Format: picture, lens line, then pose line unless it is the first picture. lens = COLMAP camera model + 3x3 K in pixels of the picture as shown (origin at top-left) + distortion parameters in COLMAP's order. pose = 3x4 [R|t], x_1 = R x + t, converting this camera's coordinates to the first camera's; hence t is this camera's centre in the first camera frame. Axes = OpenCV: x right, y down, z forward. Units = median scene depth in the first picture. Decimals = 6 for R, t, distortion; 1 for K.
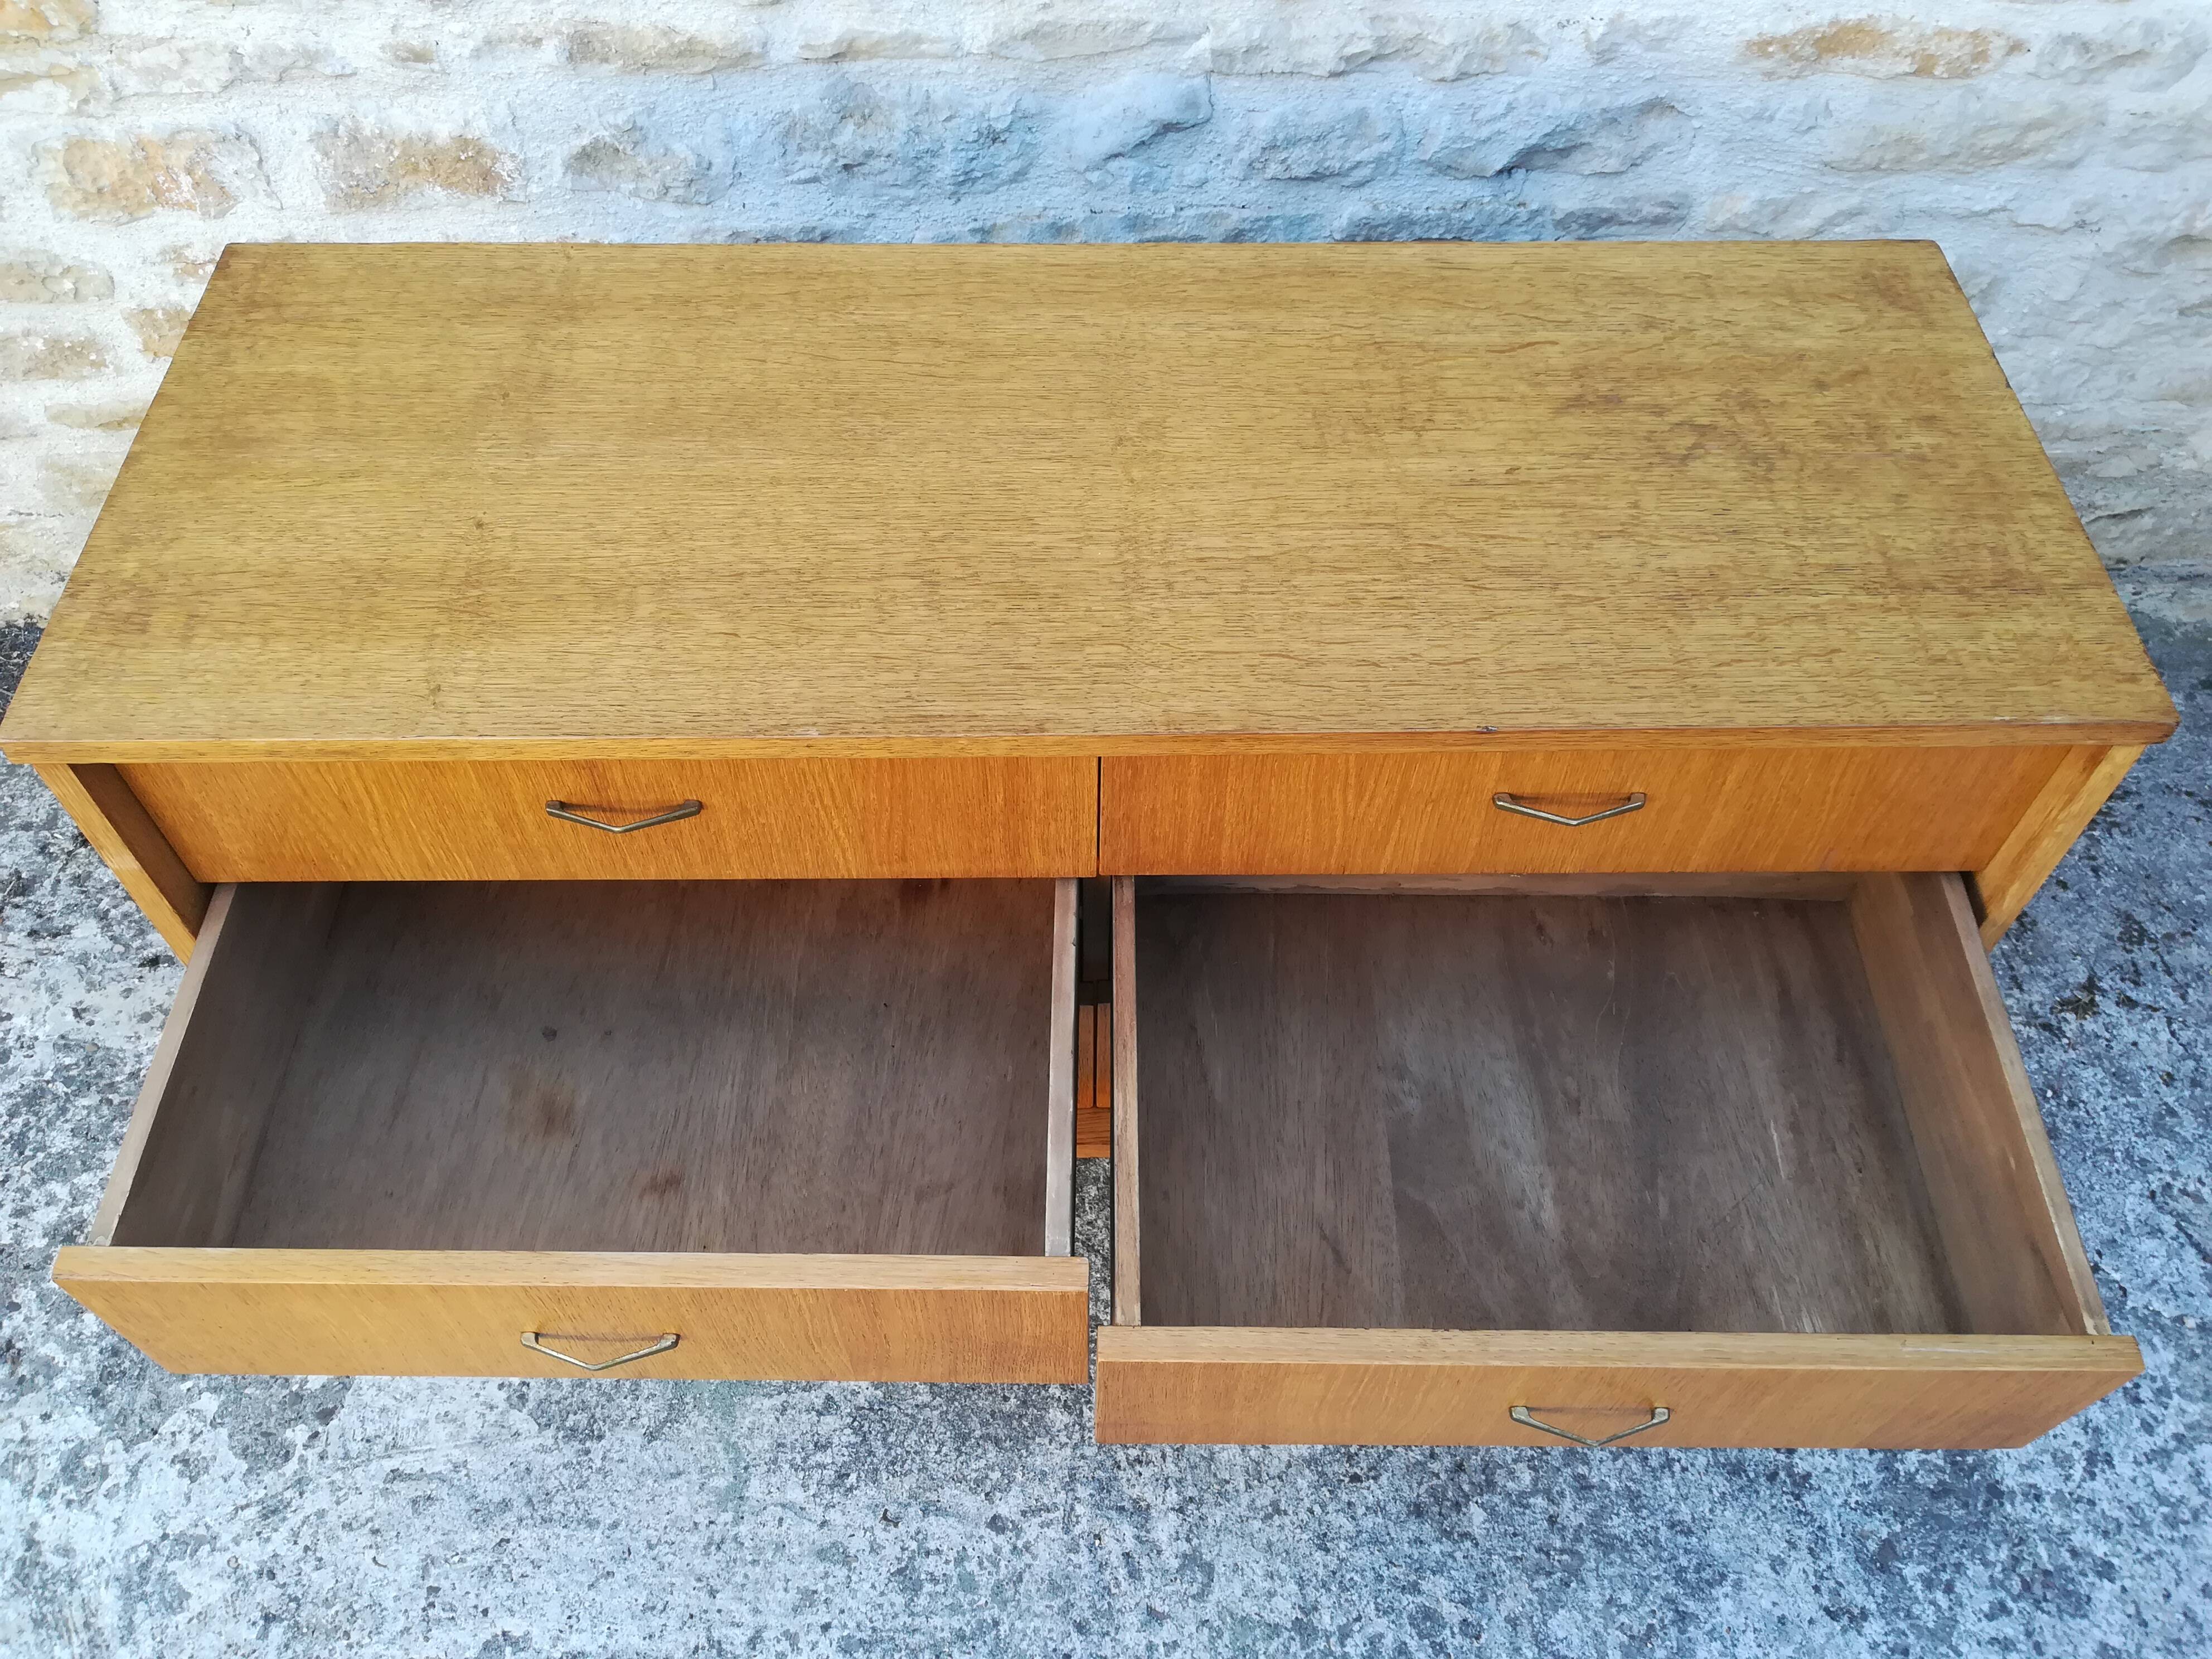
lens RADIAL K [[1731.7, 0, 1107.5], [0, 1731.7, 847.8], [0, 0, 1]] dist [0.044152, -0.067376]
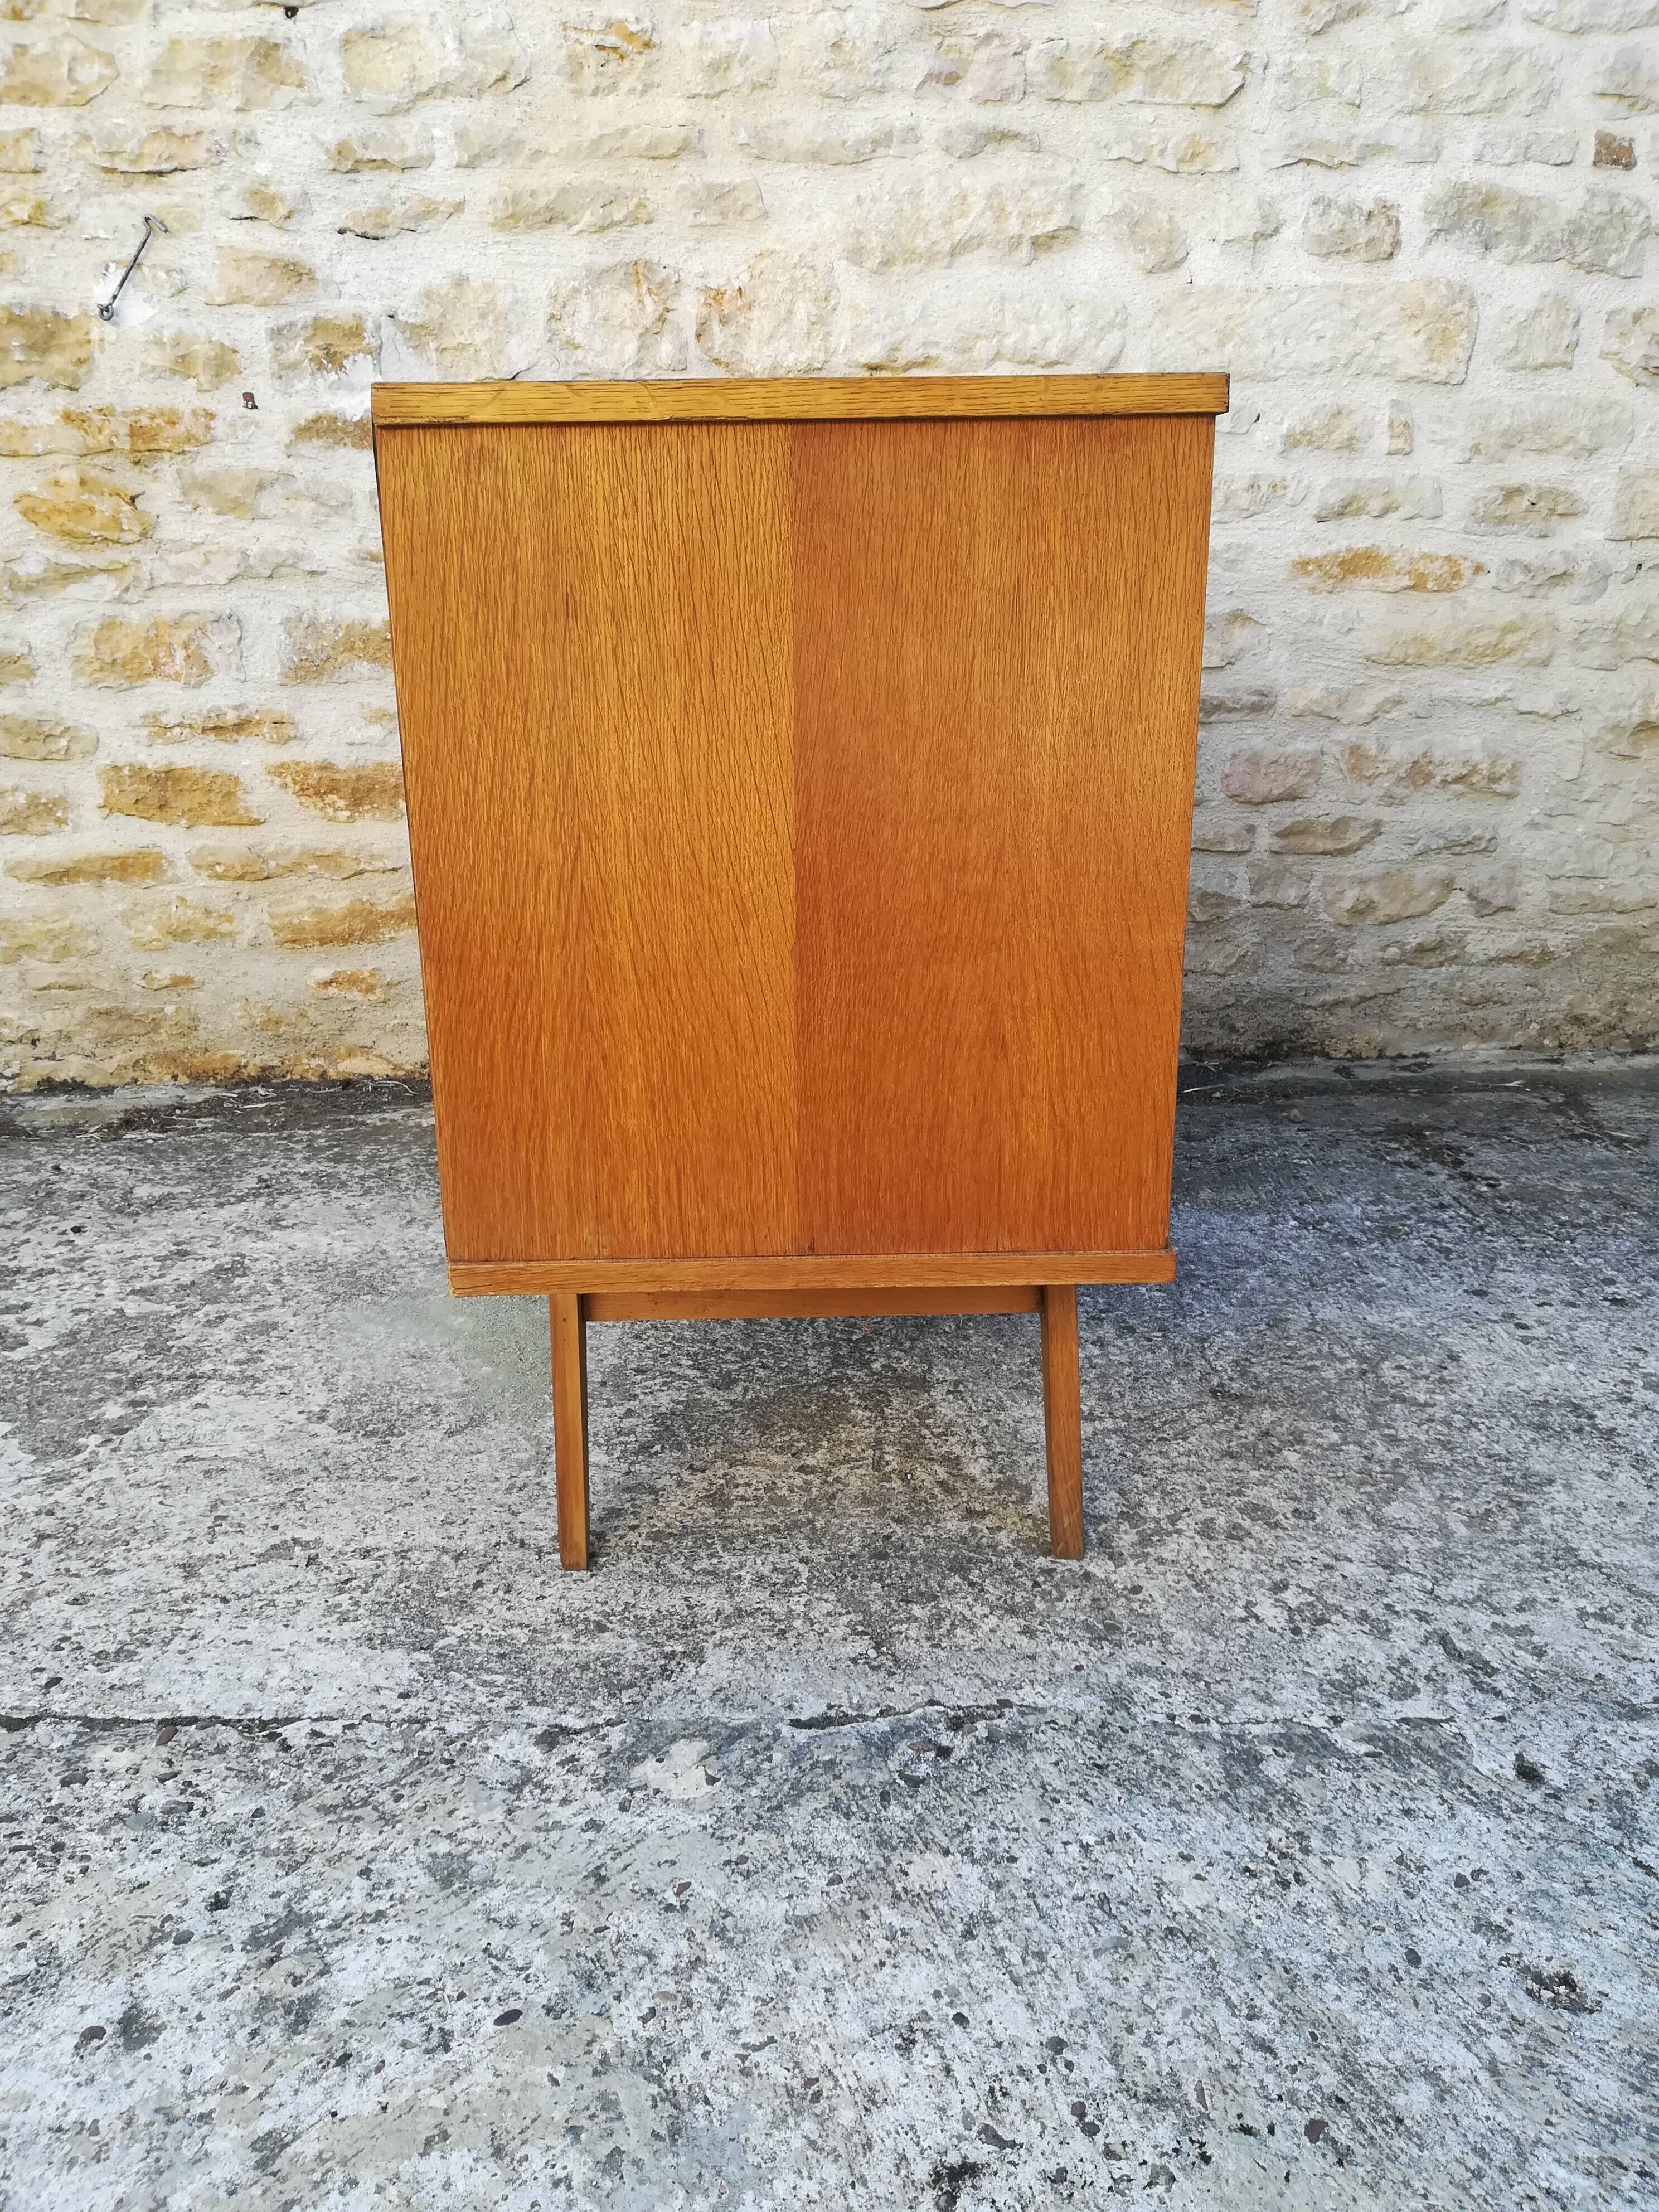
lens RADIAL K [[1731.7, 0, 813.9], [0, 1731.7, 1114.0], [0, 0, 1]] dist [0.044152, -0.067376]
pose [[0.999511, -0.014814, 0.027529, -0.081656], [0.027876, 0.820936, -0.570339, 0.769258], [-0.014150, 0.570828, 0.820948, 0.082688]]
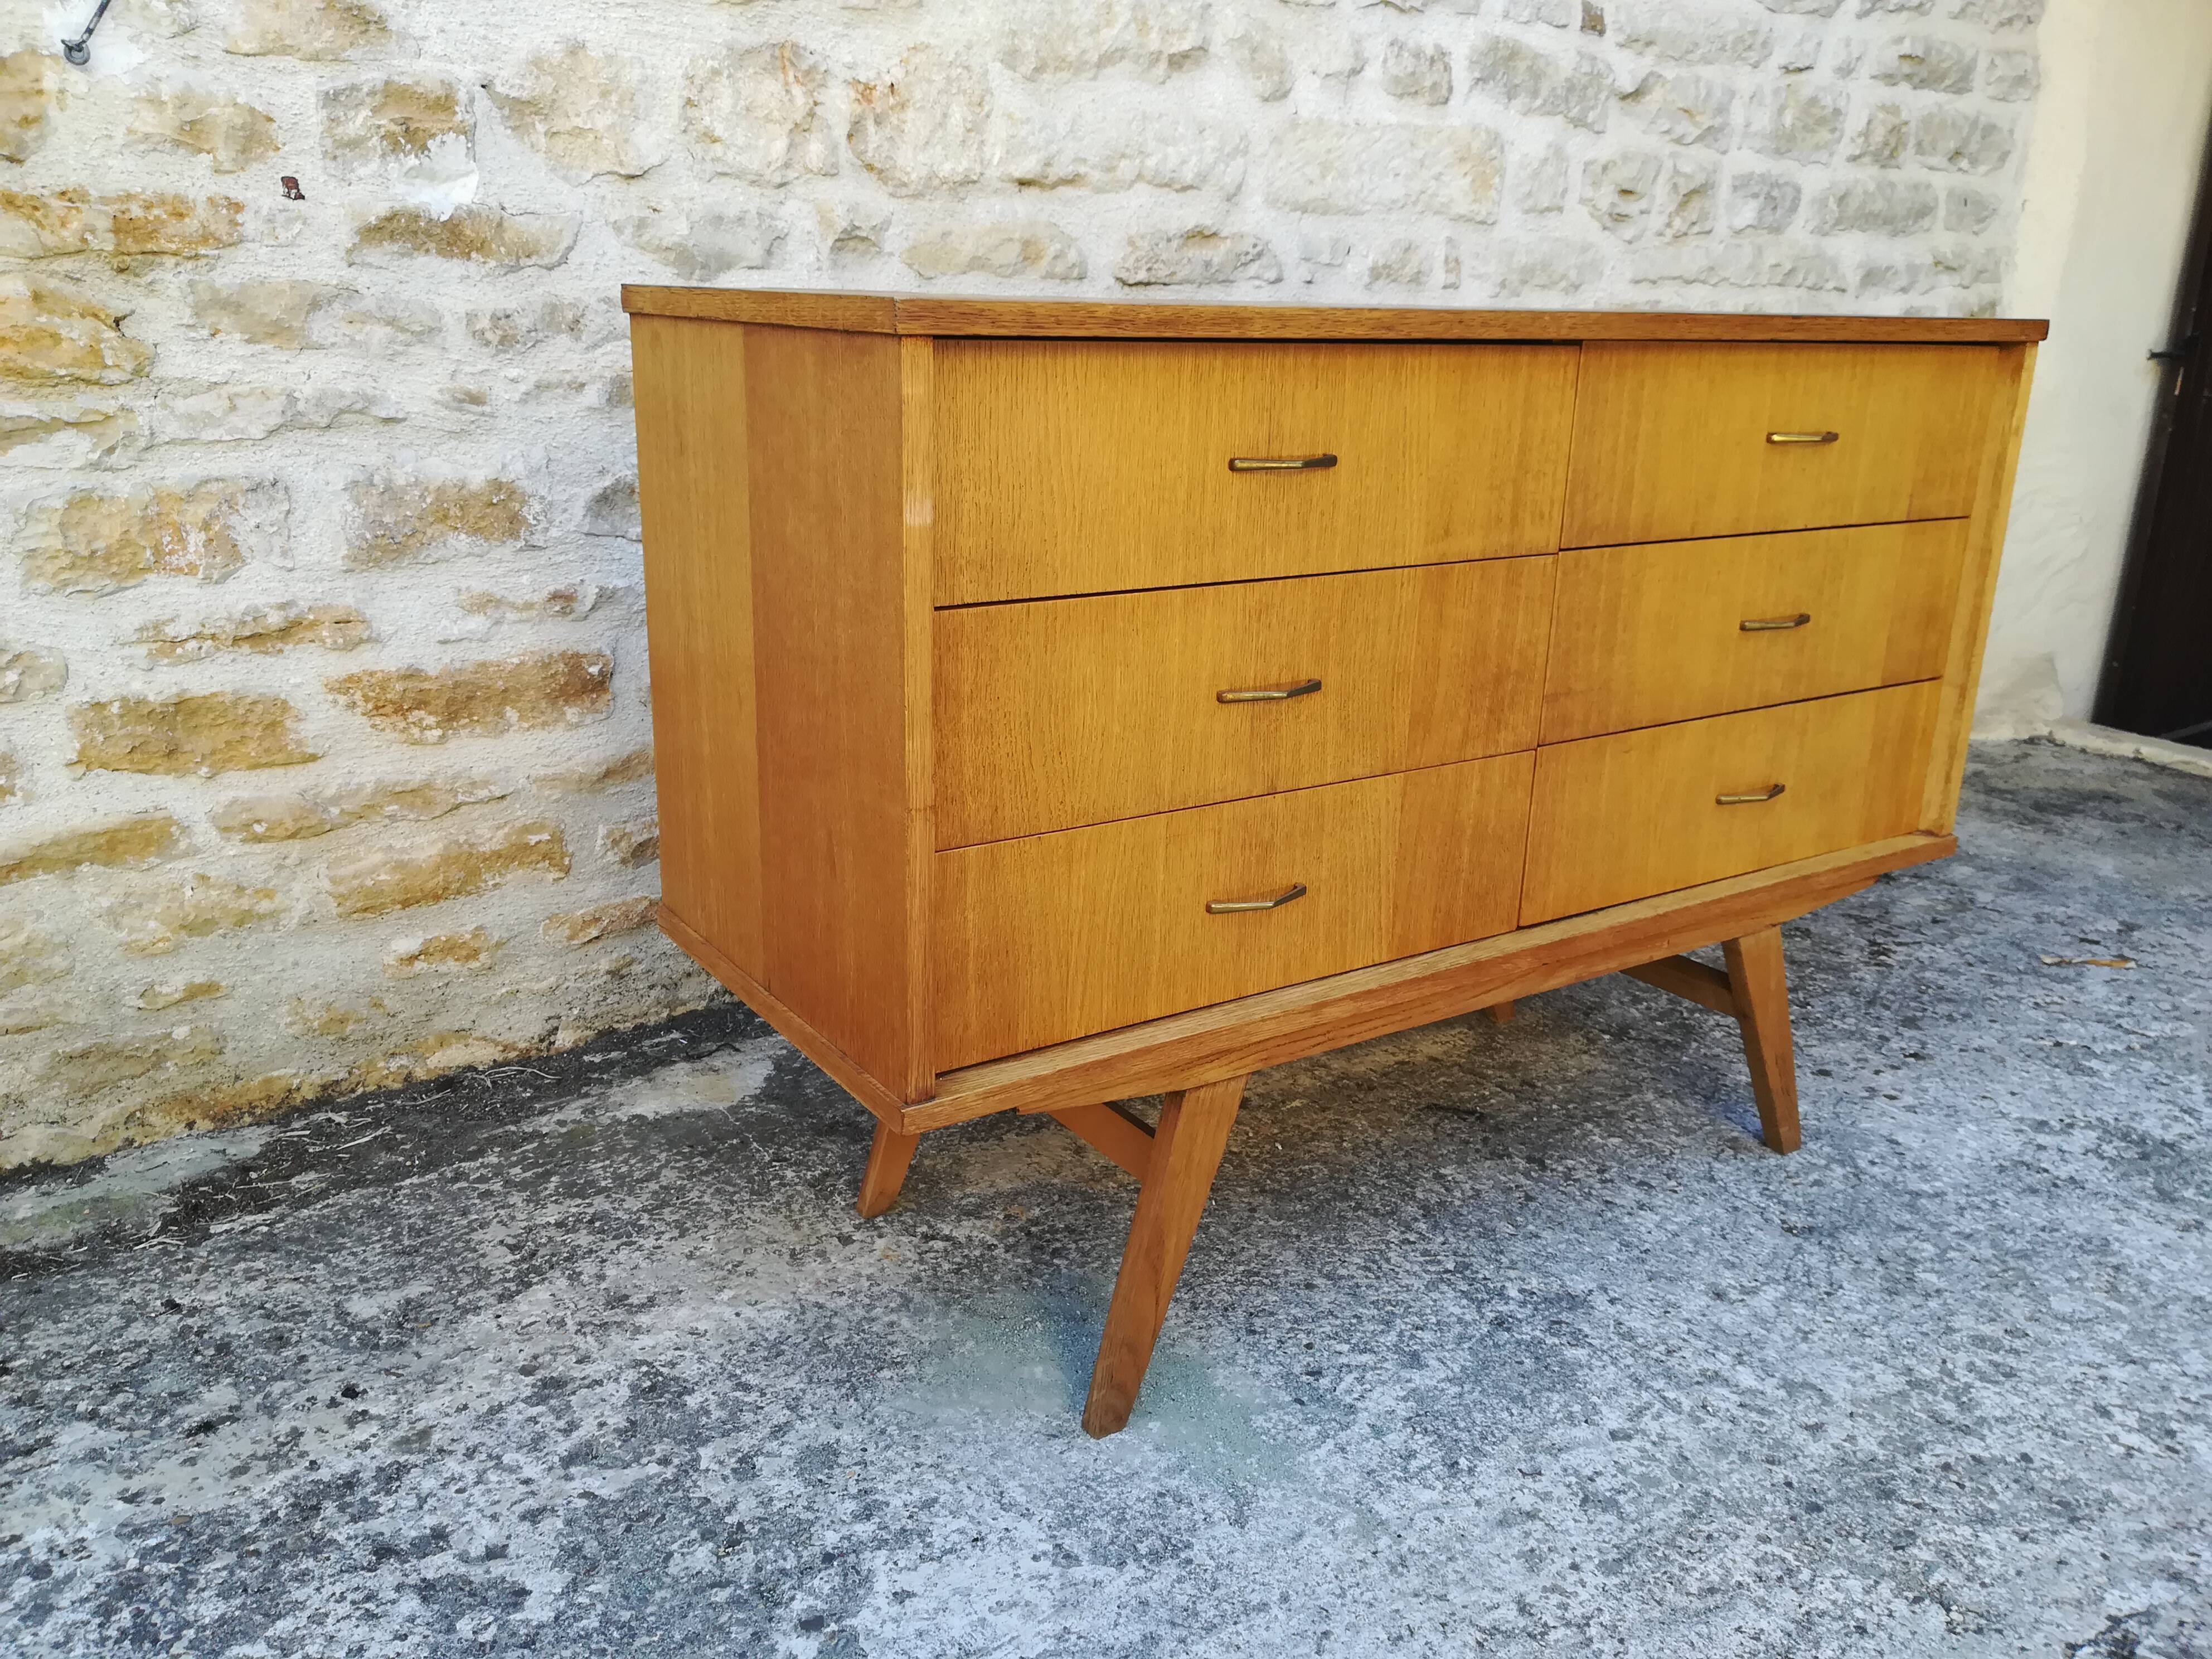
lens RADIAL K [[1731.7, 0, 1110.2], [0, 1731.7, 847.9], [0, 0, 1]] dist [0.044152, -0.067376]
pose [[0.837432, -0.155644, 0.523910, -0.693949], [0.428671, 0.781702, -0.452971, 0.439294], [-0.339039, 0.603917, 0.721343, 0.257310]]
